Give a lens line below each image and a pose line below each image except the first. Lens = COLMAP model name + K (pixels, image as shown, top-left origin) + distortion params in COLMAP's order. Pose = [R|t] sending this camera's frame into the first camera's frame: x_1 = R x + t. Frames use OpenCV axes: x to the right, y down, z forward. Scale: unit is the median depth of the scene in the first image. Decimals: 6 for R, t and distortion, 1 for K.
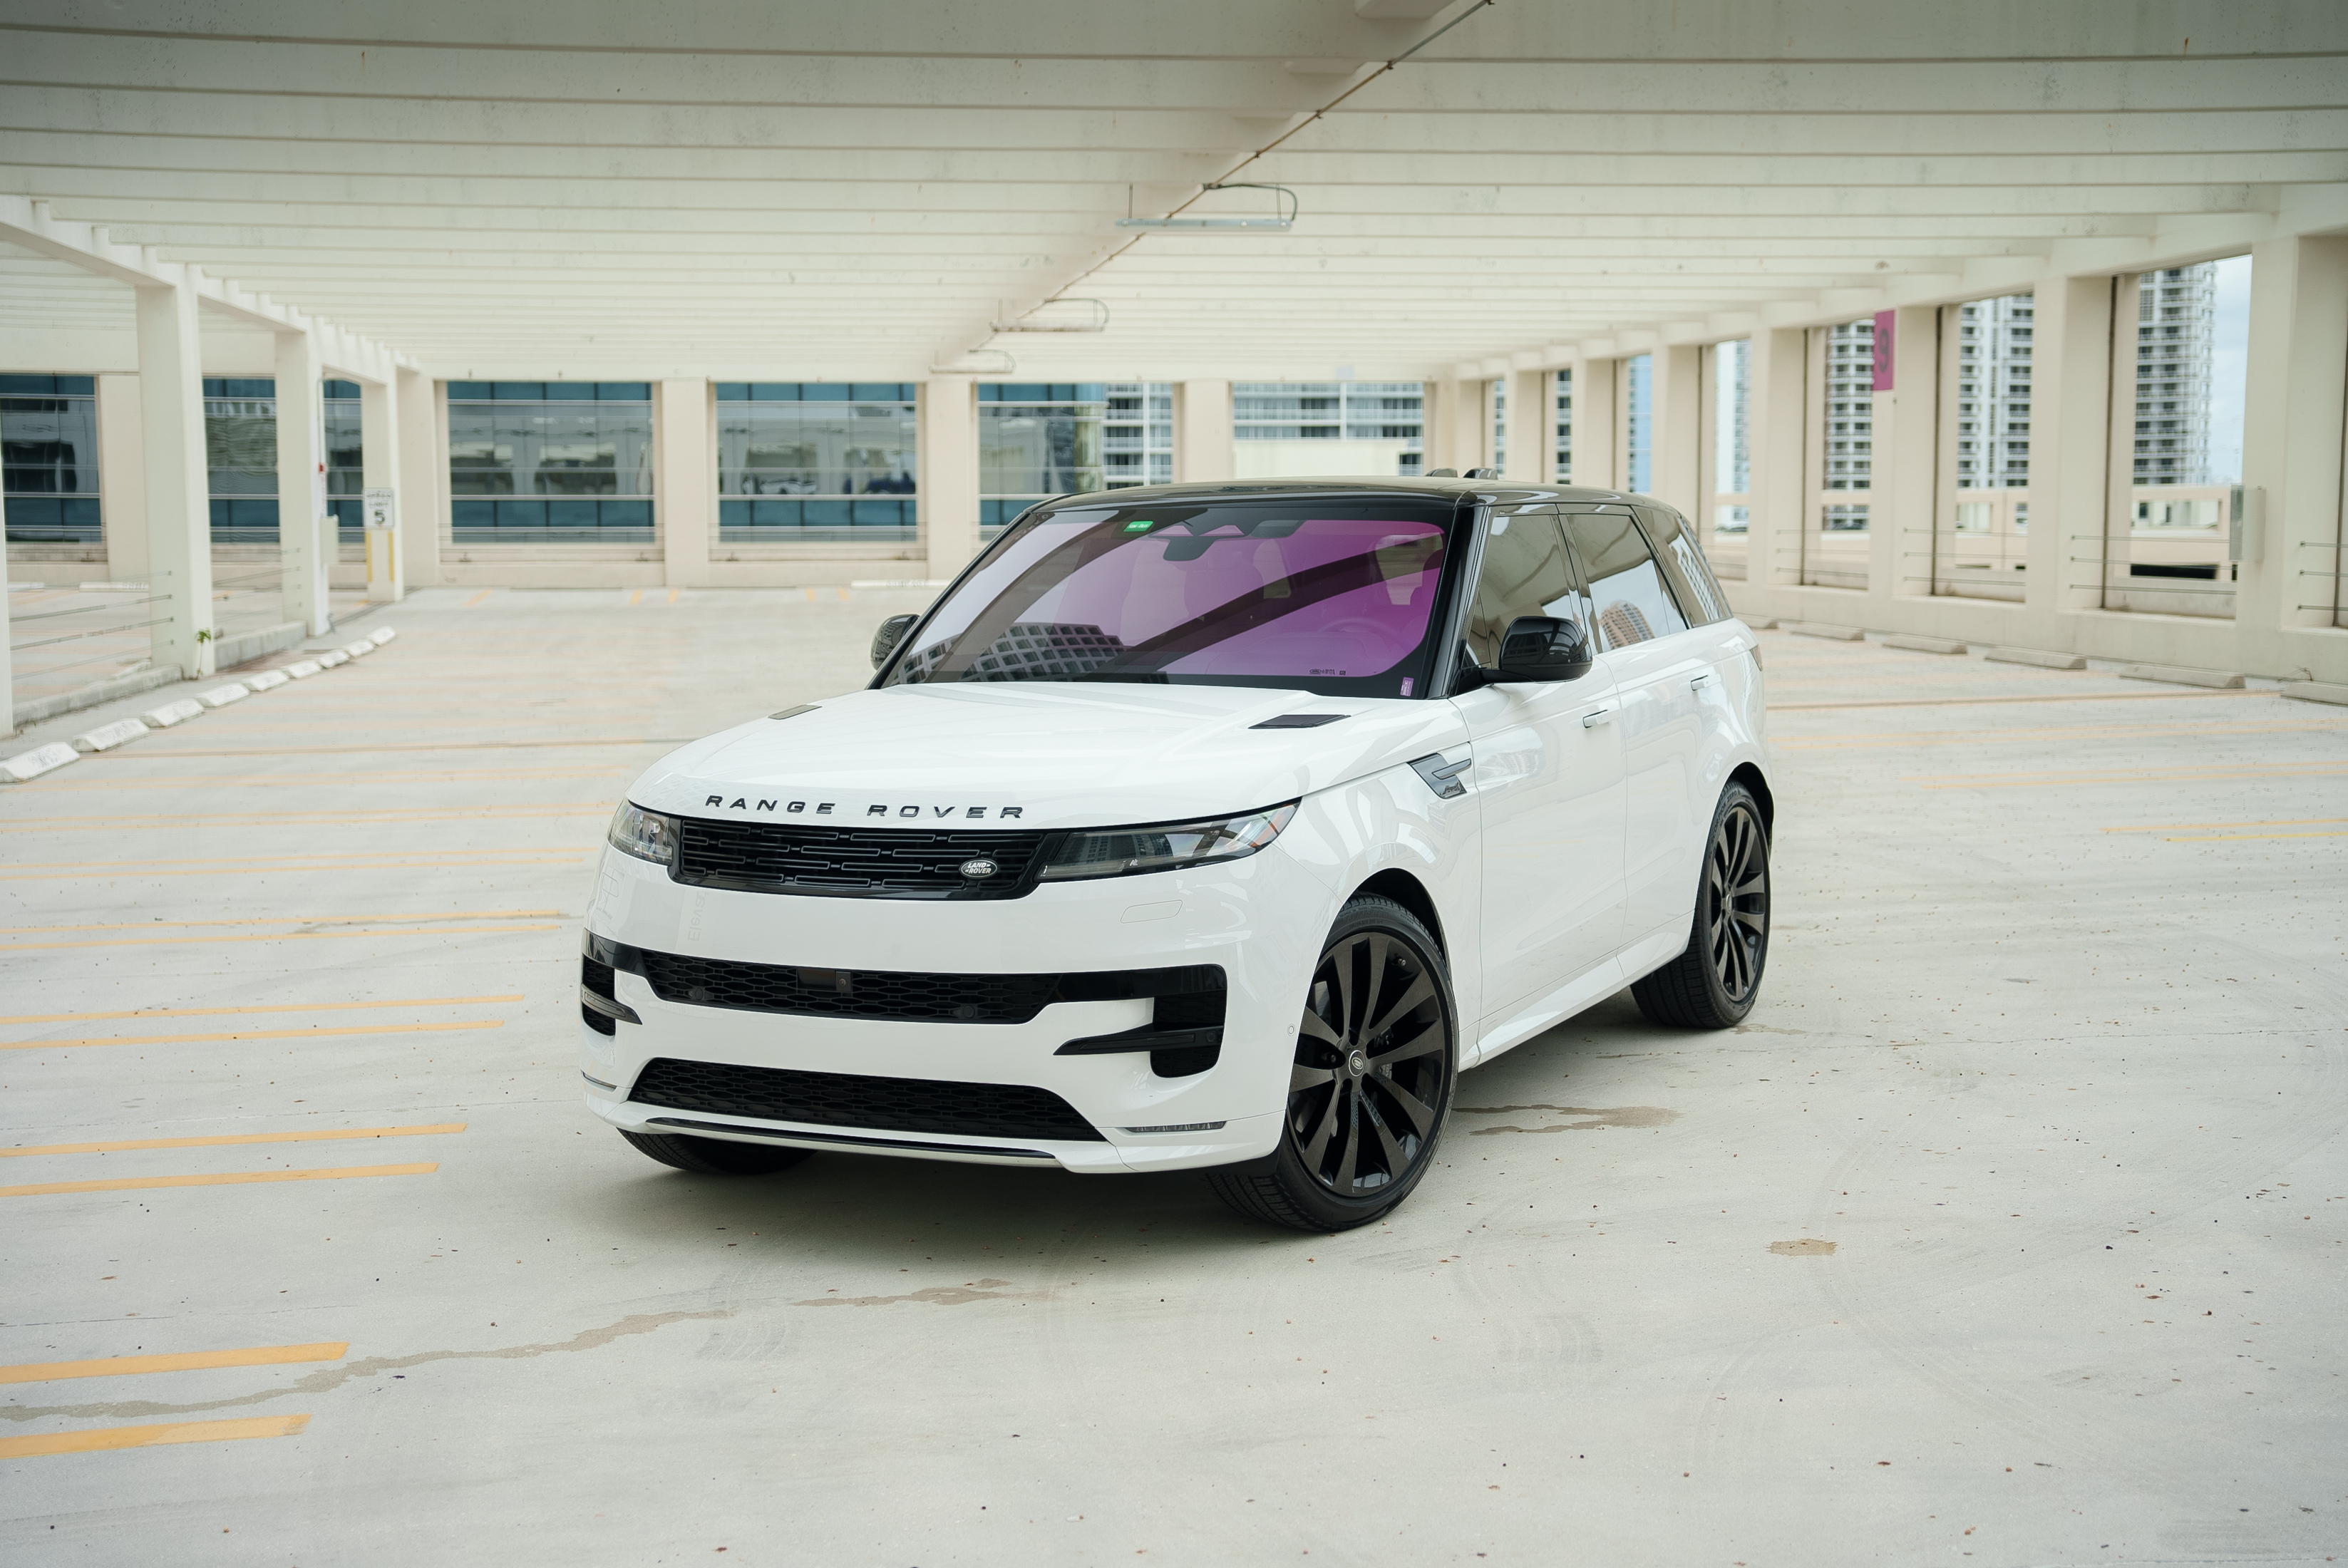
lens RADIAL K [[3171.6, 0, 1088.5], [0, 3171.6, 802.6], [0, 0, 1]] dist [0.131185, 0.000000]
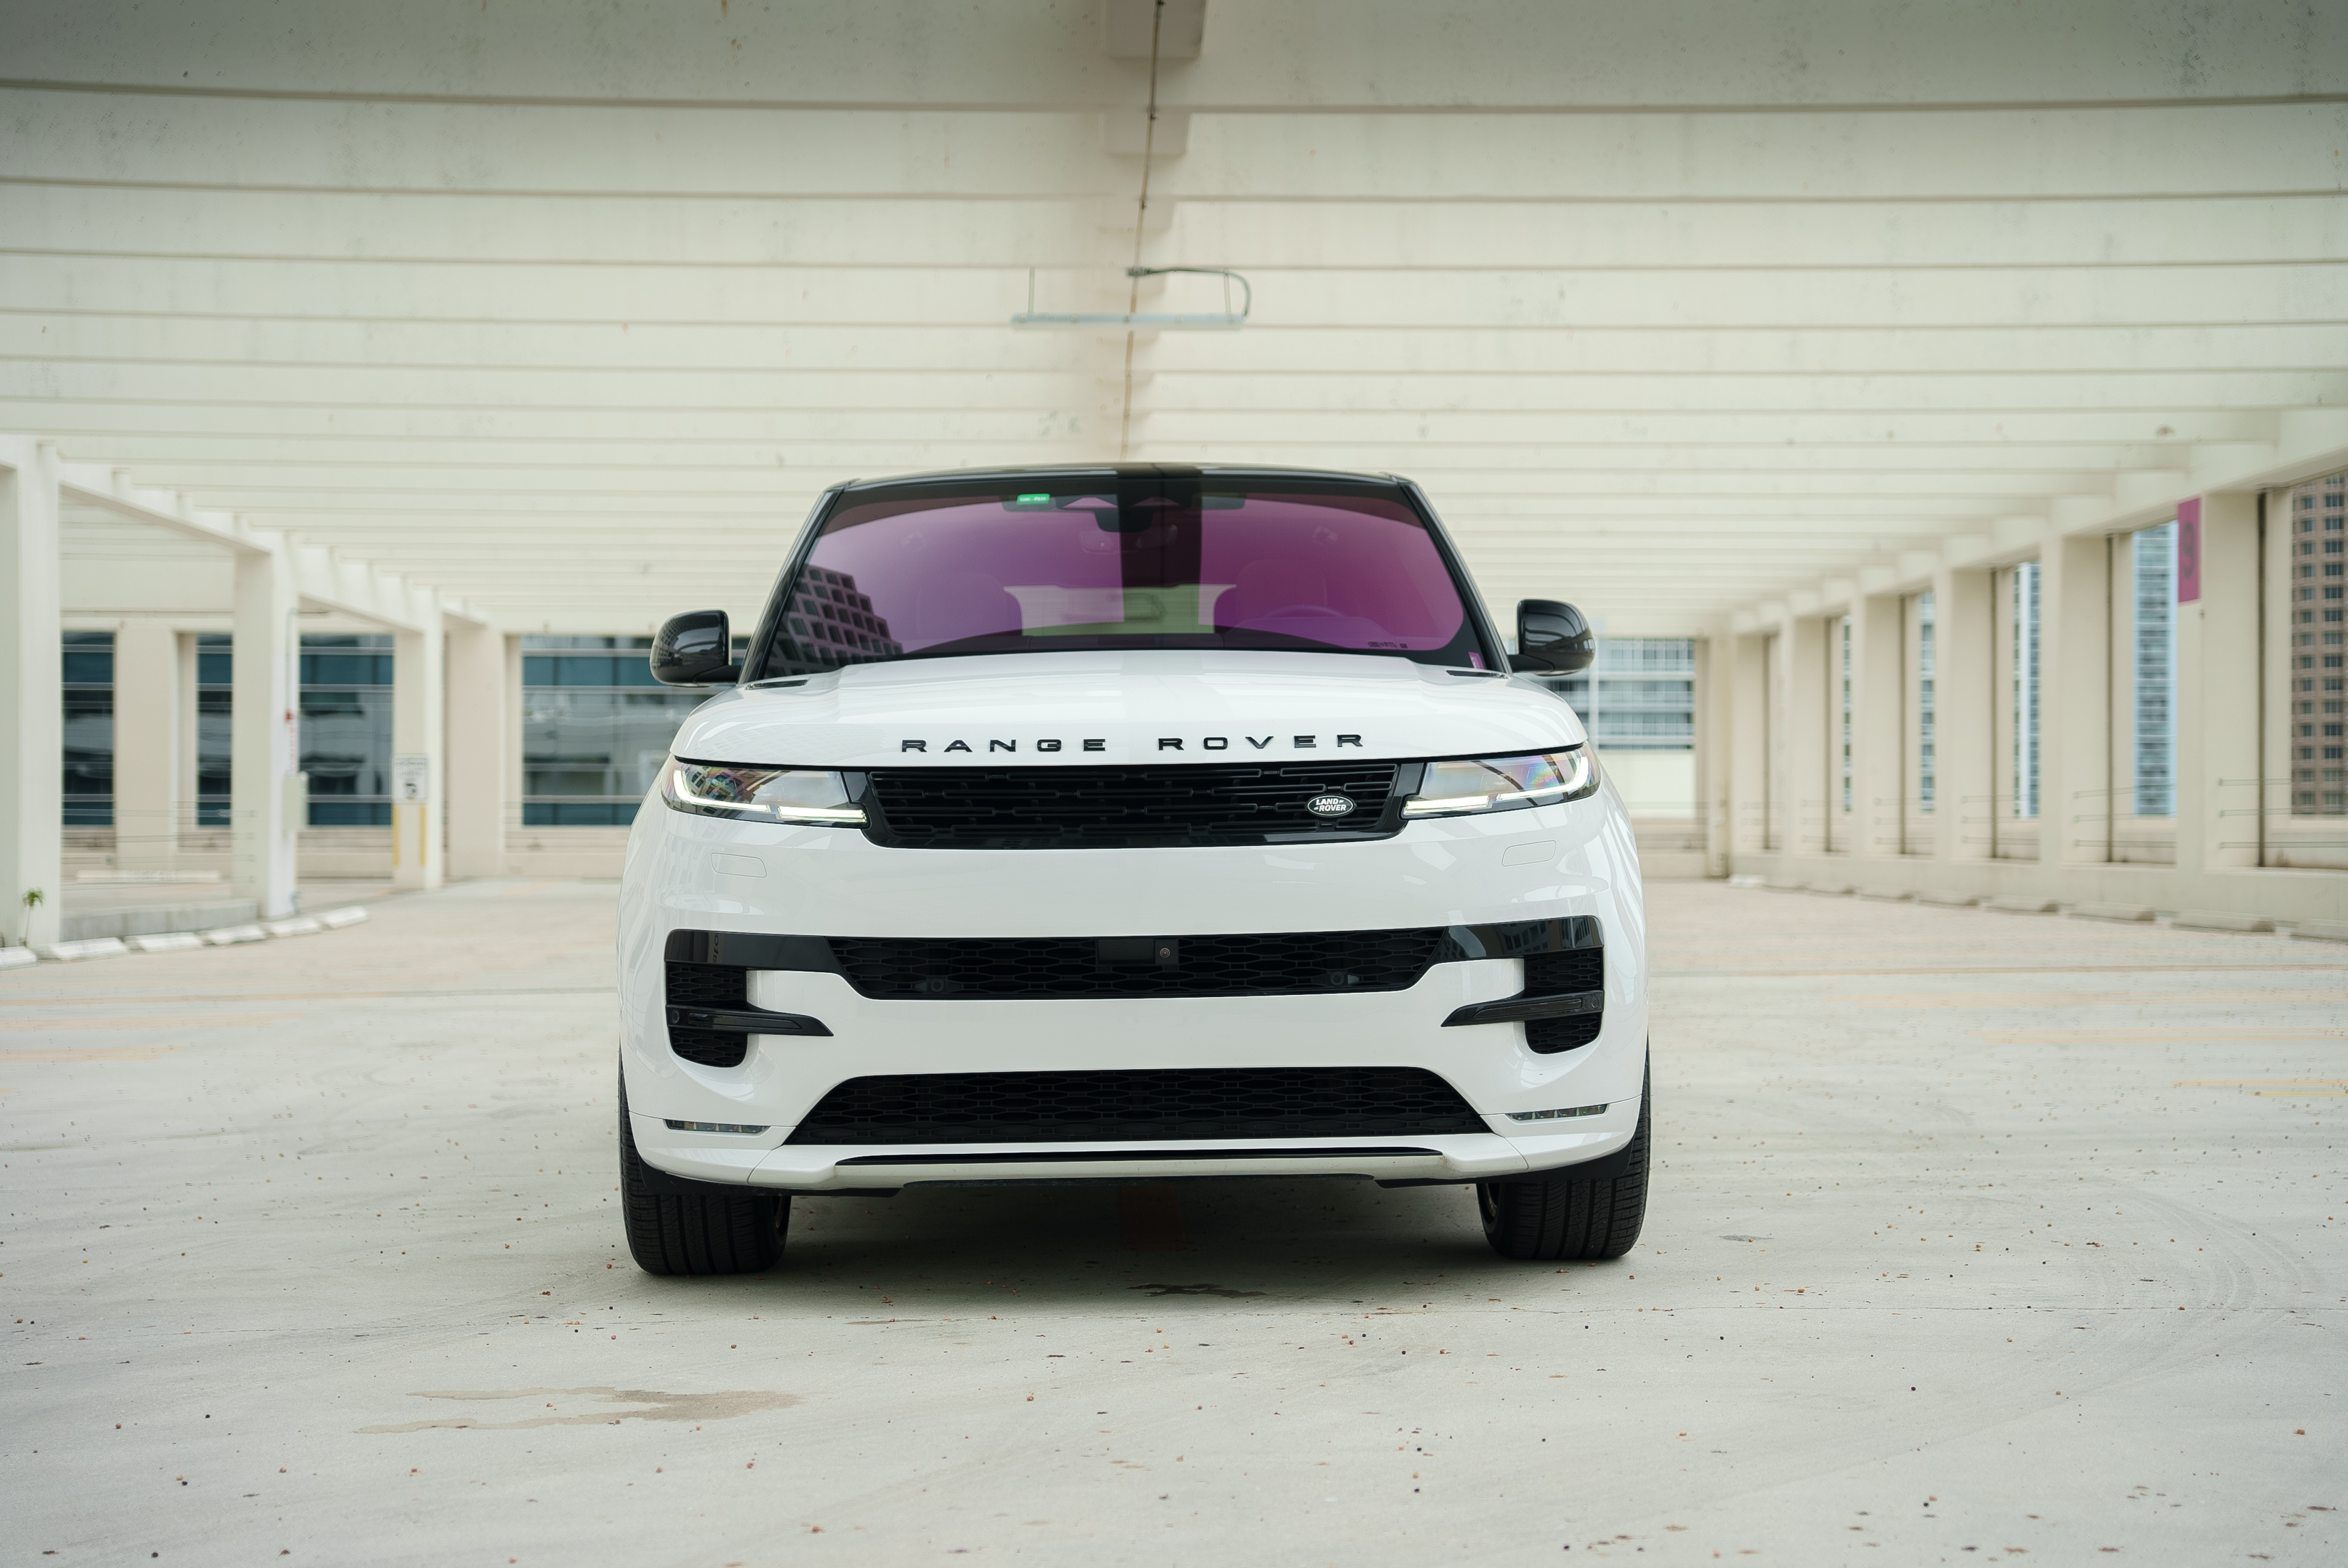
lens RADIAL K [[3561.9, 0, 1161.1], [0, 3561.9, 804.8], [0, 0, 1]] dist [0.249344, 0.000000]
pose [[0.994151, 0.004998, -0.107885, 0.139375], [-0.016936, 0.993784, -0.110027, 0.027957], [0.106665, 0.111211, 0.988056, 0.171606]]
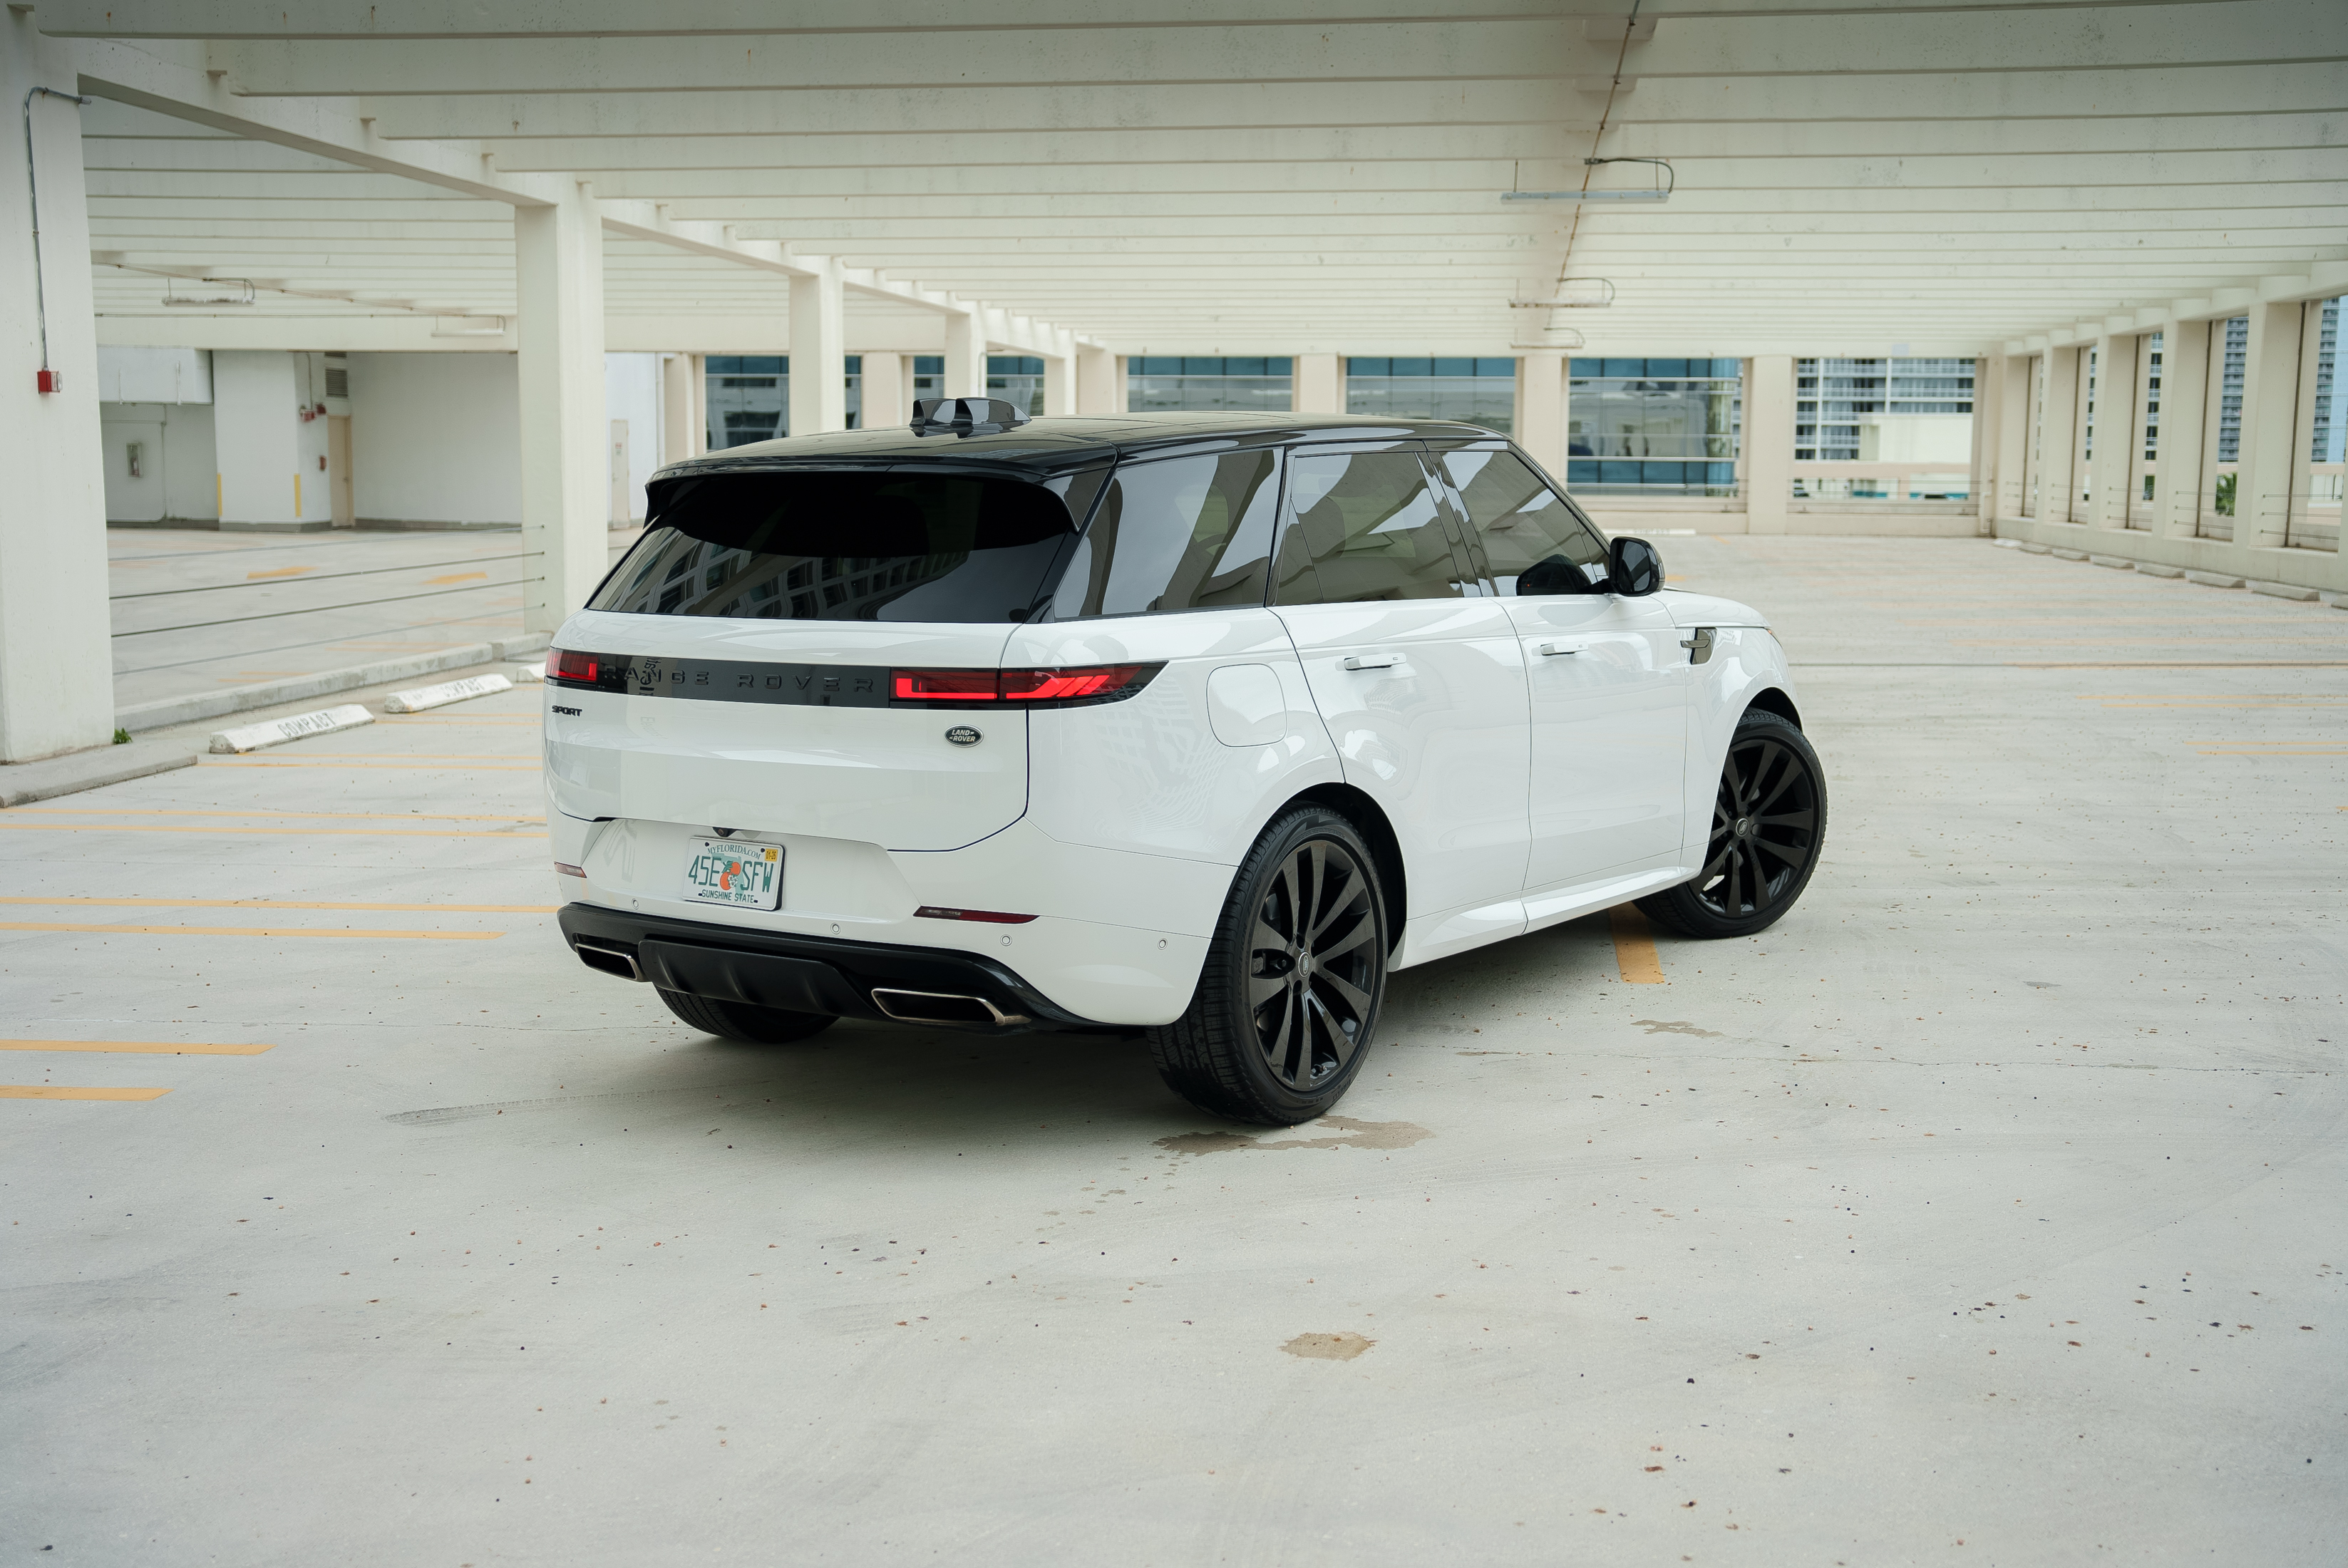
lens RADIAL K [[2535.9, 0, 1179.2], [0, 2535.9, 767.0], [0, 0, 1]] dist [0.058729, 0.000000]
pose [[0.968070, 0.042781, -0.247002, 0.126491], [-0.036870, 0.998913, 0.028510, -0.009309], [0.247954, -0.018493, 0.968595, 0.134343]]
